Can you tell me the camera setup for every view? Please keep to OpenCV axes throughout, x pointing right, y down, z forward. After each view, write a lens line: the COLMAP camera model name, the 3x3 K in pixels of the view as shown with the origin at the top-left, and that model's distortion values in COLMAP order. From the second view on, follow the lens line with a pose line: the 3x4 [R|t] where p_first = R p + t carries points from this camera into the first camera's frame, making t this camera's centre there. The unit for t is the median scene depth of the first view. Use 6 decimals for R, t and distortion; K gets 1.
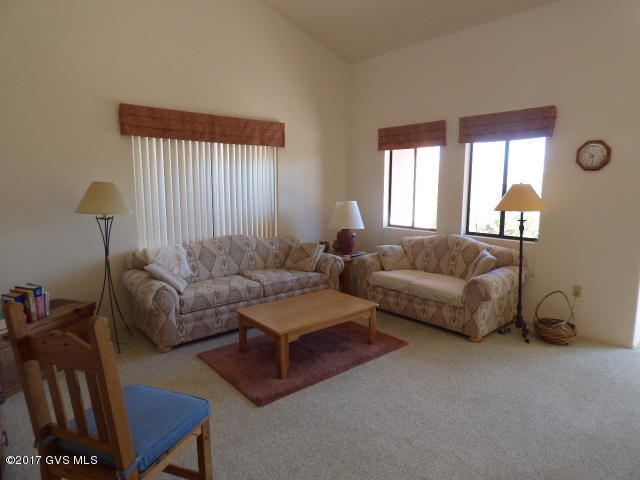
lens RADIAL K [[386.2, 0, 323.5], [0, 386.2, 240.7], [0, 0, 1]] dist [-0.029614, 0.003830]
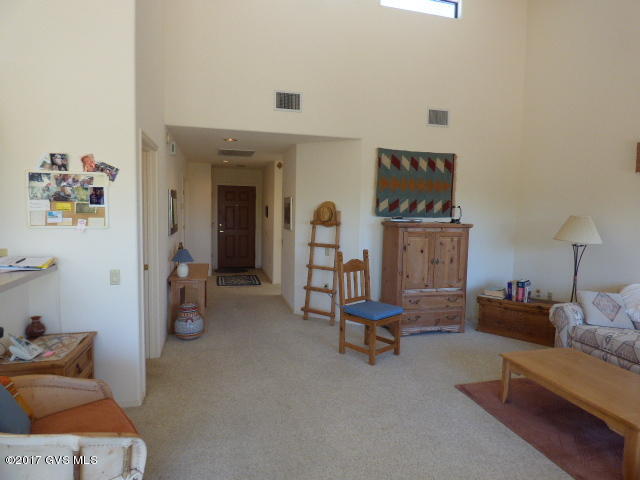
lens RADIAL K [[386.2, 0, 321.4], [0, 386.2, 240.0], [0, 0, 1]] dist [-0.029614, 0.003830]
pose [[-0.442003, 0.054974, -0.895327, 0.683883], [-0.154322, 0.978578, 0.136271, -0.089828], [0.883639, 0.198401, -0.424051, 0.625388]]
